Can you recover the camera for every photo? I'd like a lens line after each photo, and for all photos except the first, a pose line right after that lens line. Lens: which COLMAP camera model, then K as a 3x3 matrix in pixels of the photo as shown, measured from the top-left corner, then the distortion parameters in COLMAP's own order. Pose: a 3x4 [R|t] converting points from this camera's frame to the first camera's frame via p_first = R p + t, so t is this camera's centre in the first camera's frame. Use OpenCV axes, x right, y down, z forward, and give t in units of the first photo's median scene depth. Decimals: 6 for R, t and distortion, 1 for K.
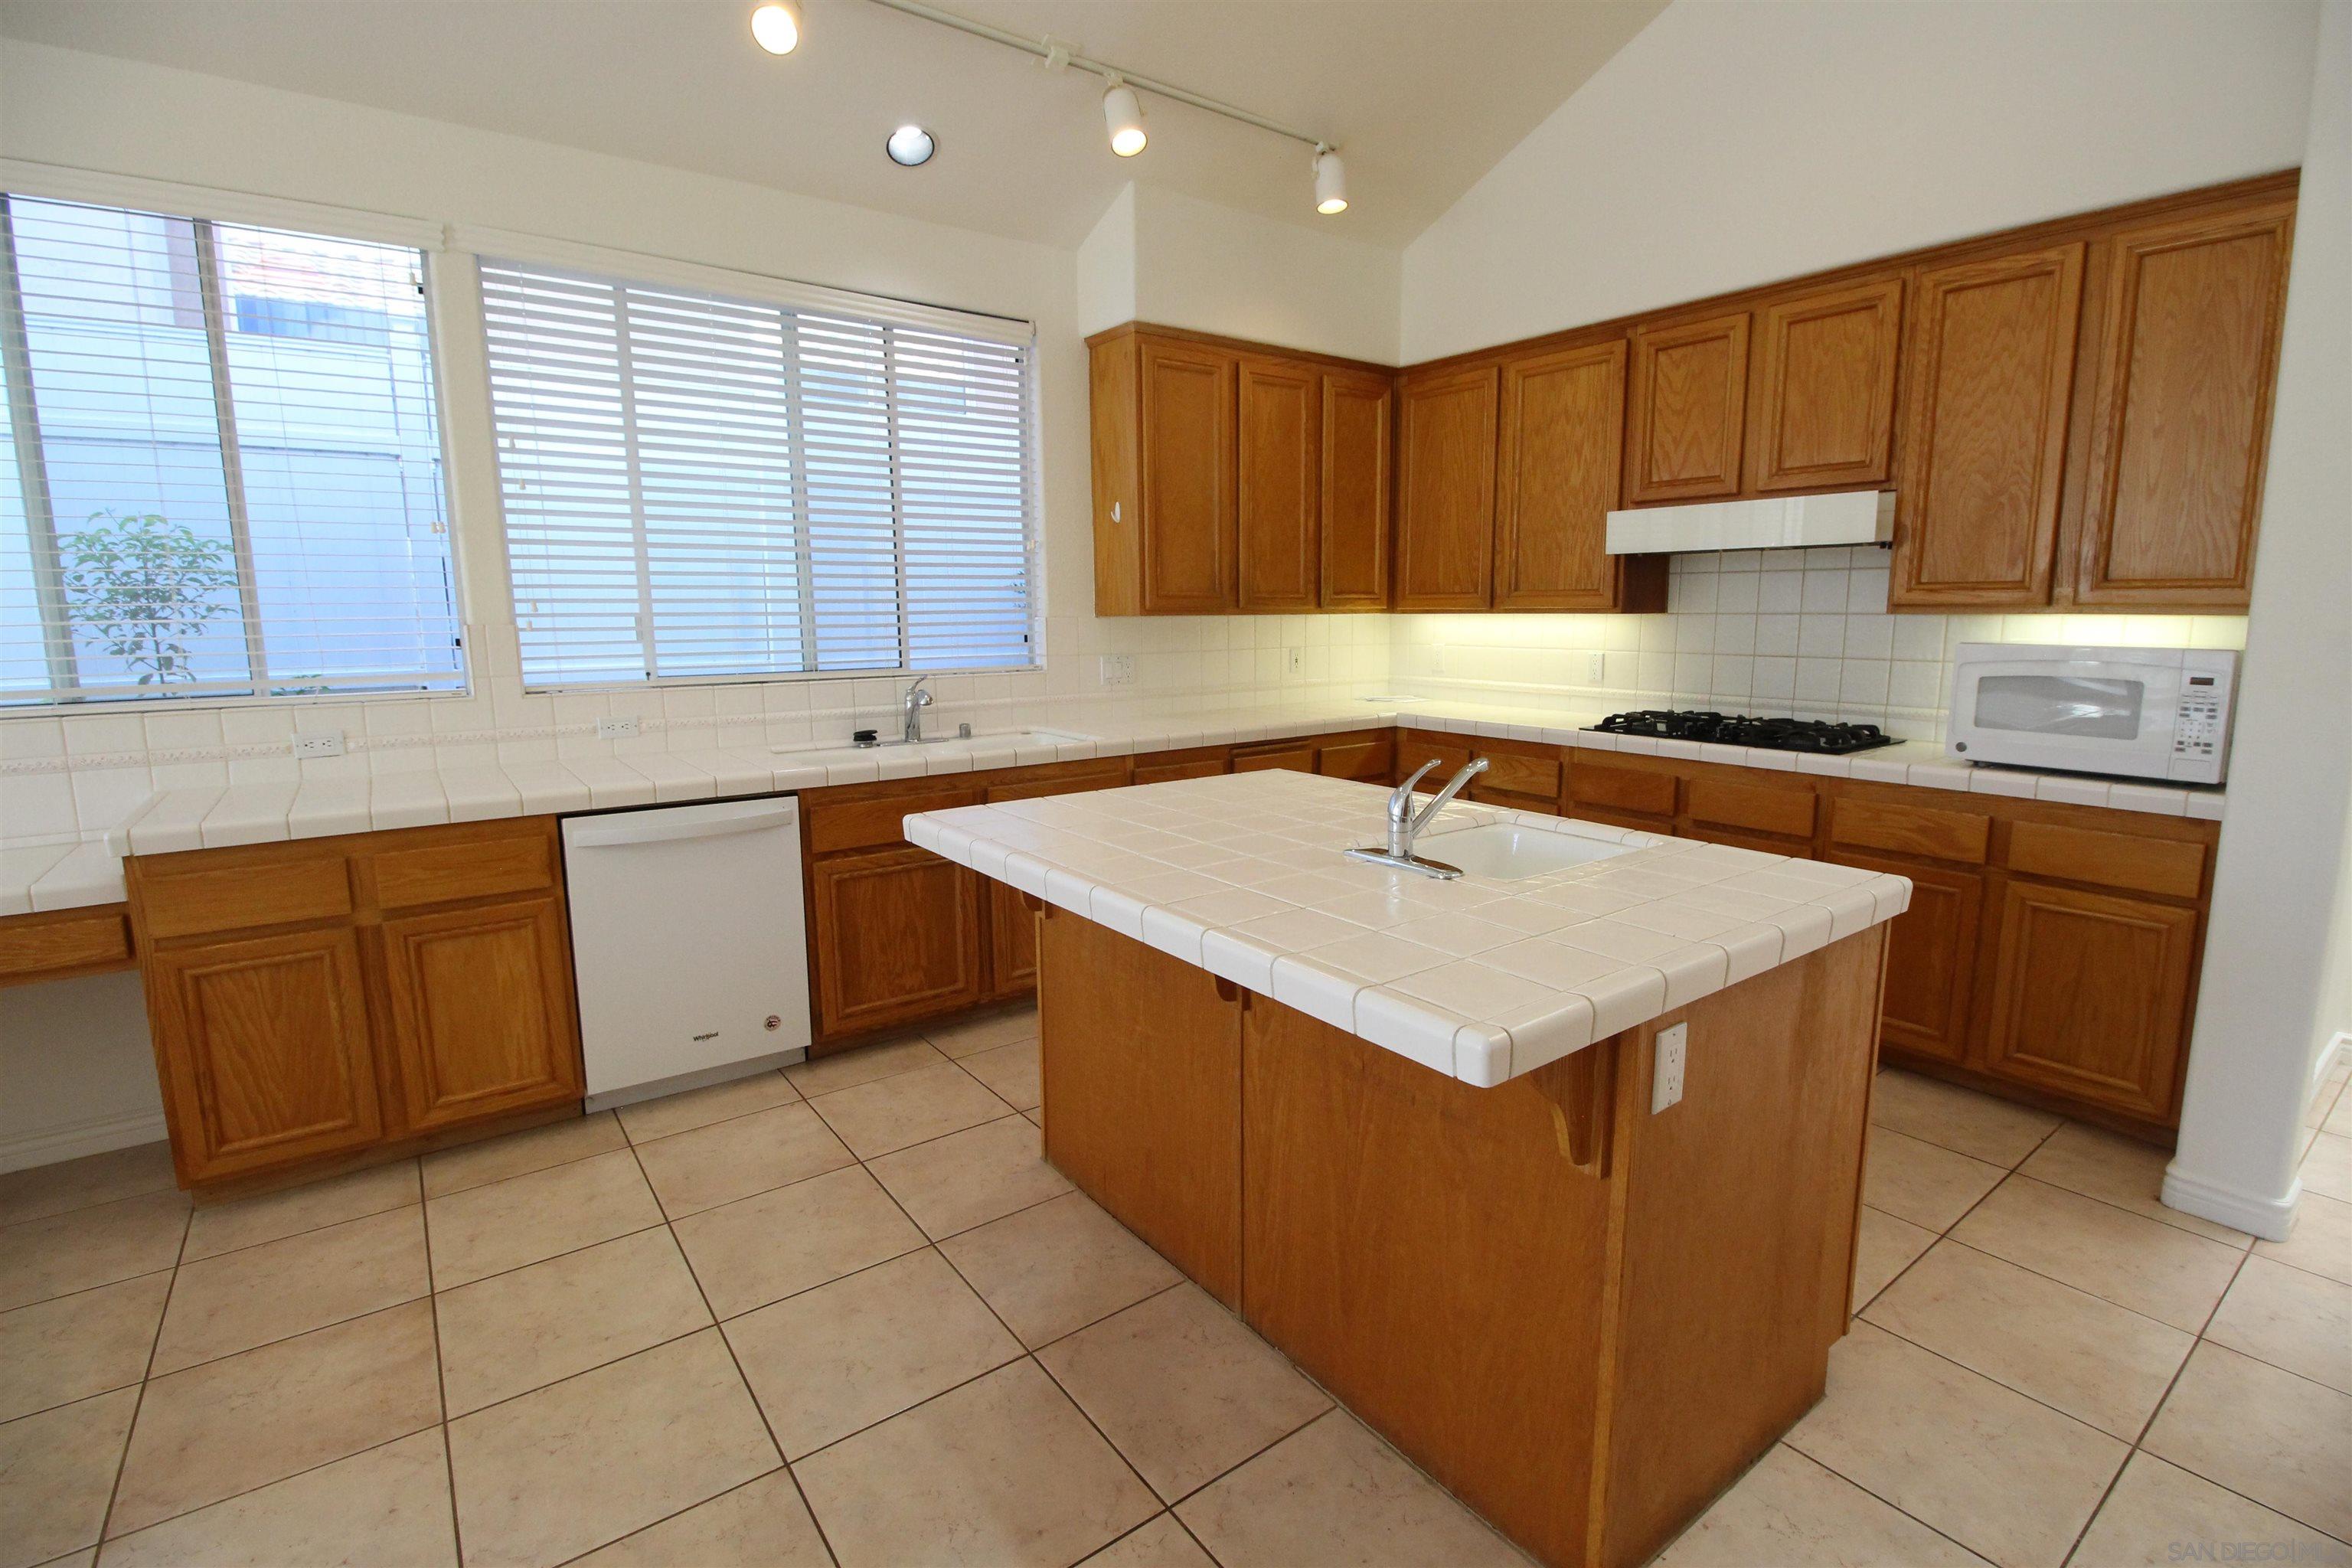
lens RADIAL K [[1088.1, 0, 1208.4], [0, 1088.1, 780.7], [0, 0, 1]] dist [-0.000260, -0.012188]
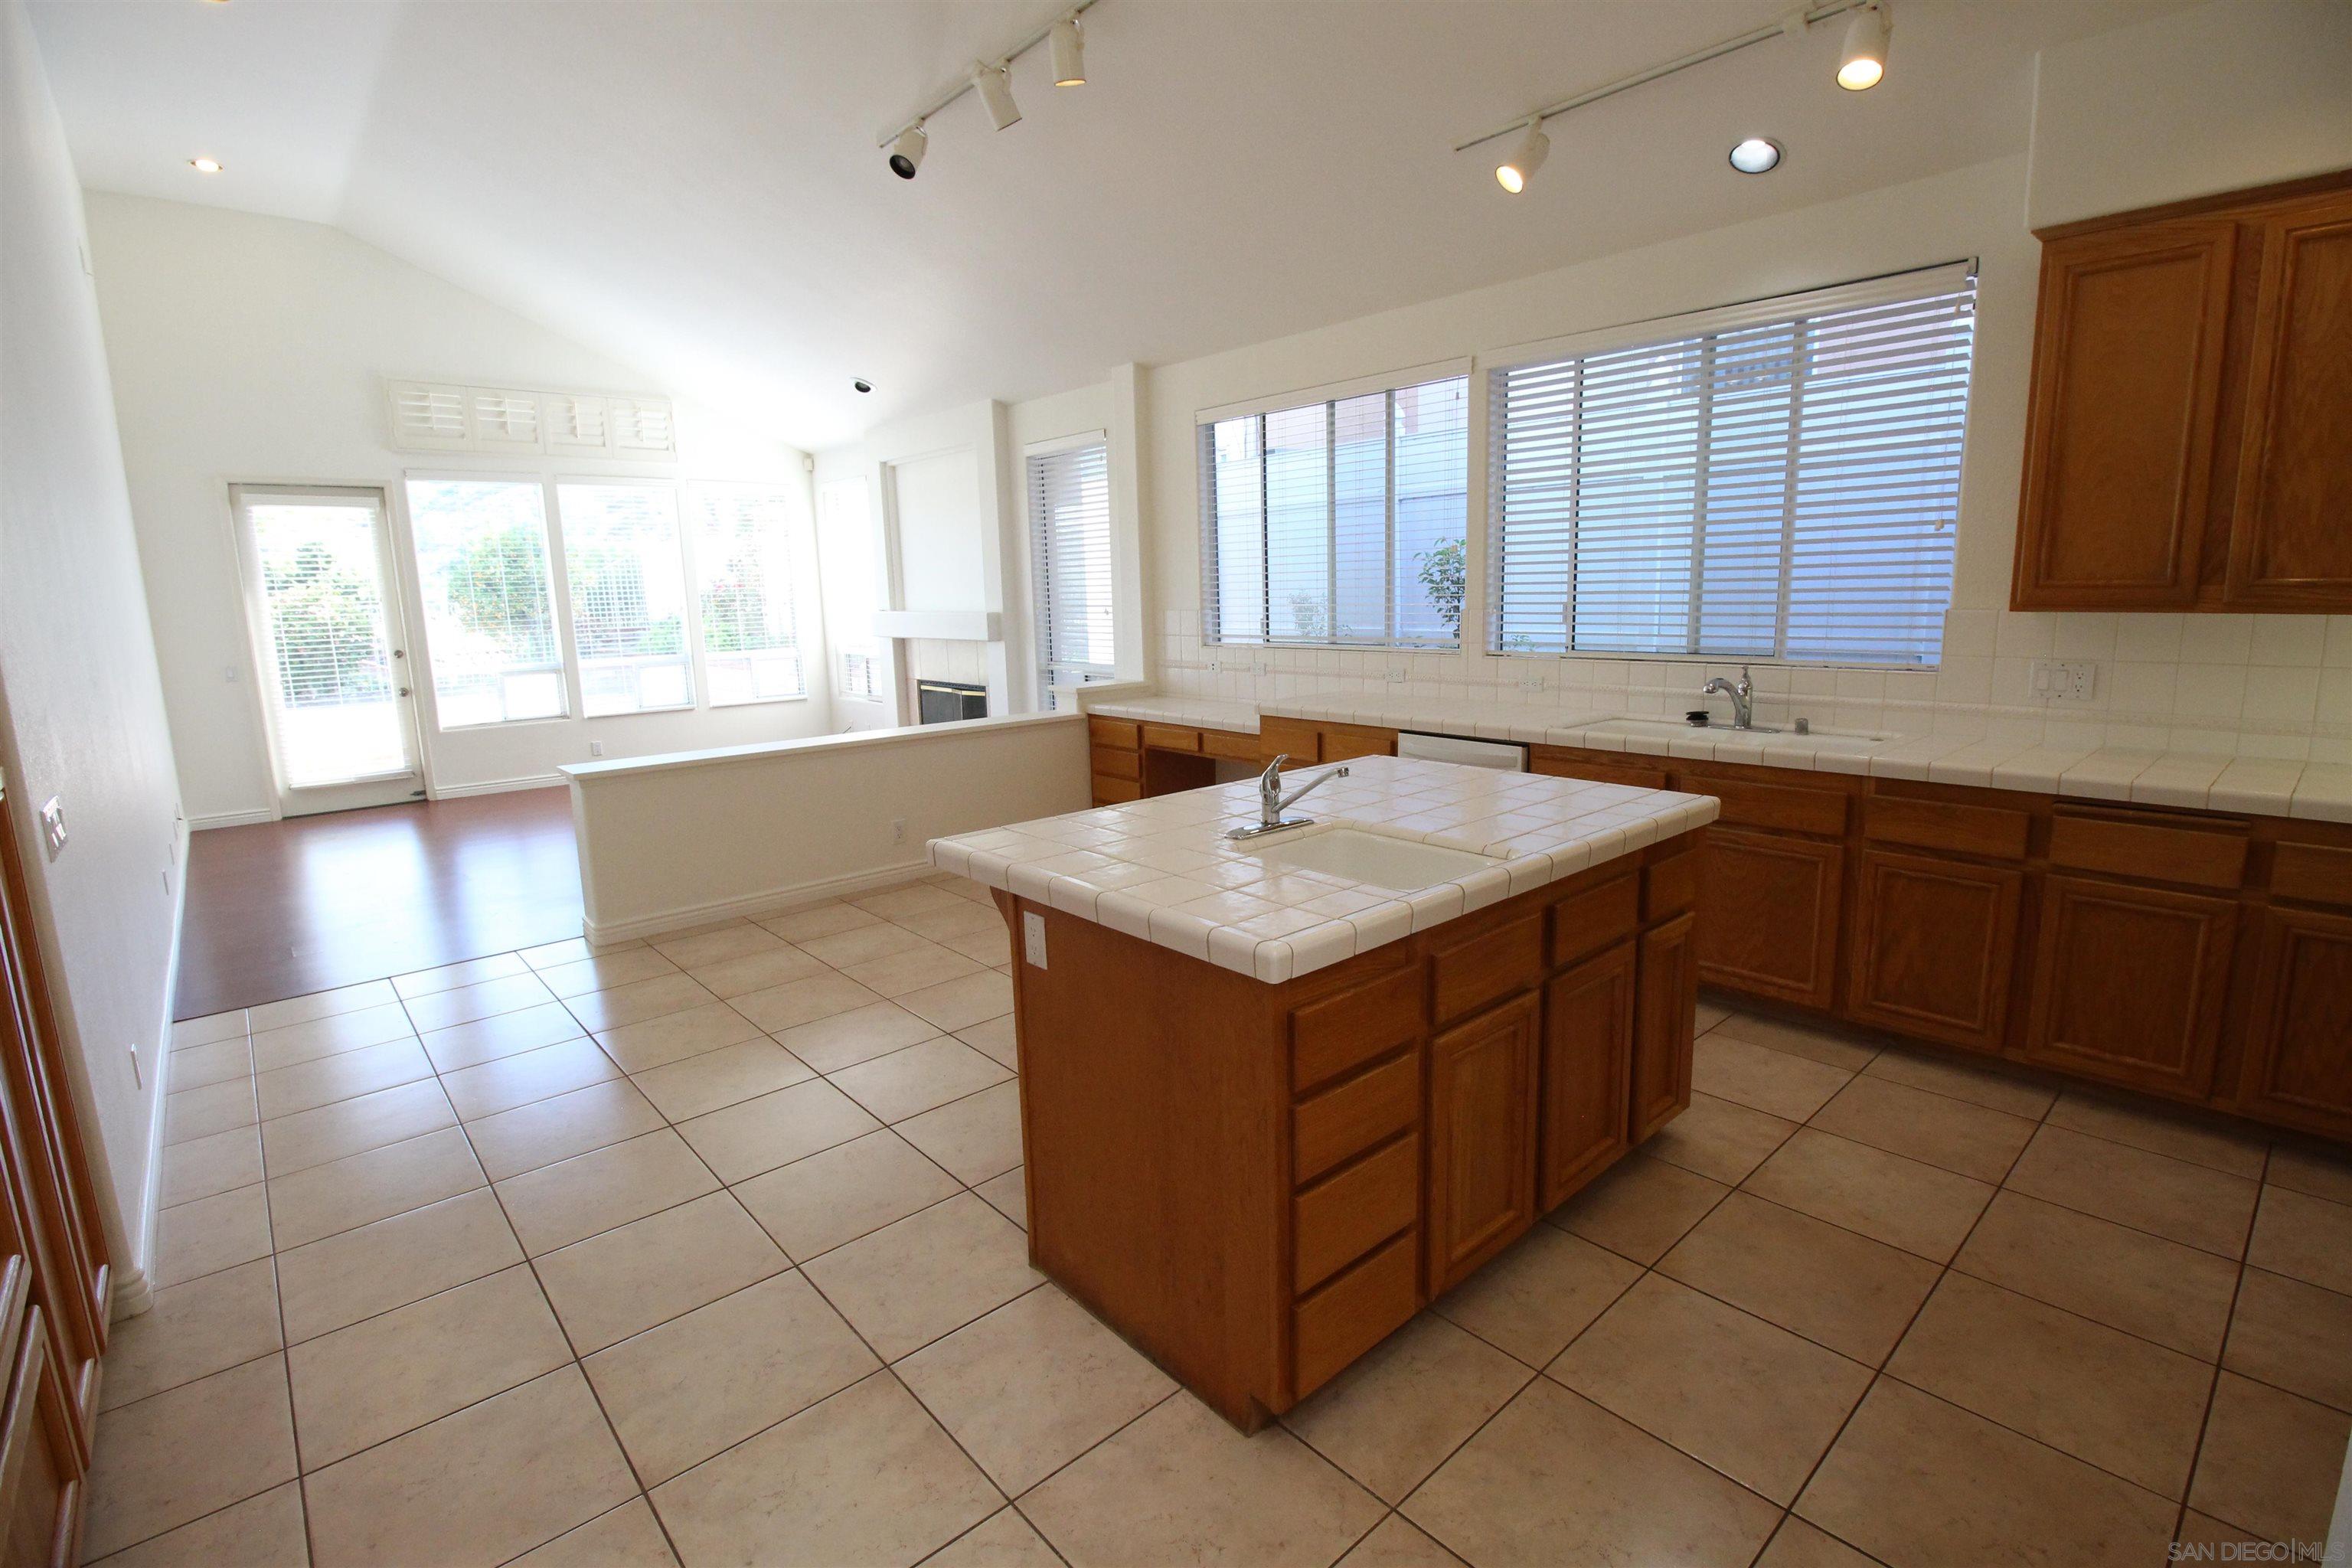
lens RADIAL K [[1088.1, 0, 1197.0], [0, 1088.1, 776.2], [0, 0, 1]] dist [-0.000260, -0.012188]
pose [[0.085869, 0.176627, -0.980525, 0.928034], [-0.134402, 0.977218, 0.164261, -0.120162], [0.987199, 0.117680, 0.107651, 0.499254]]
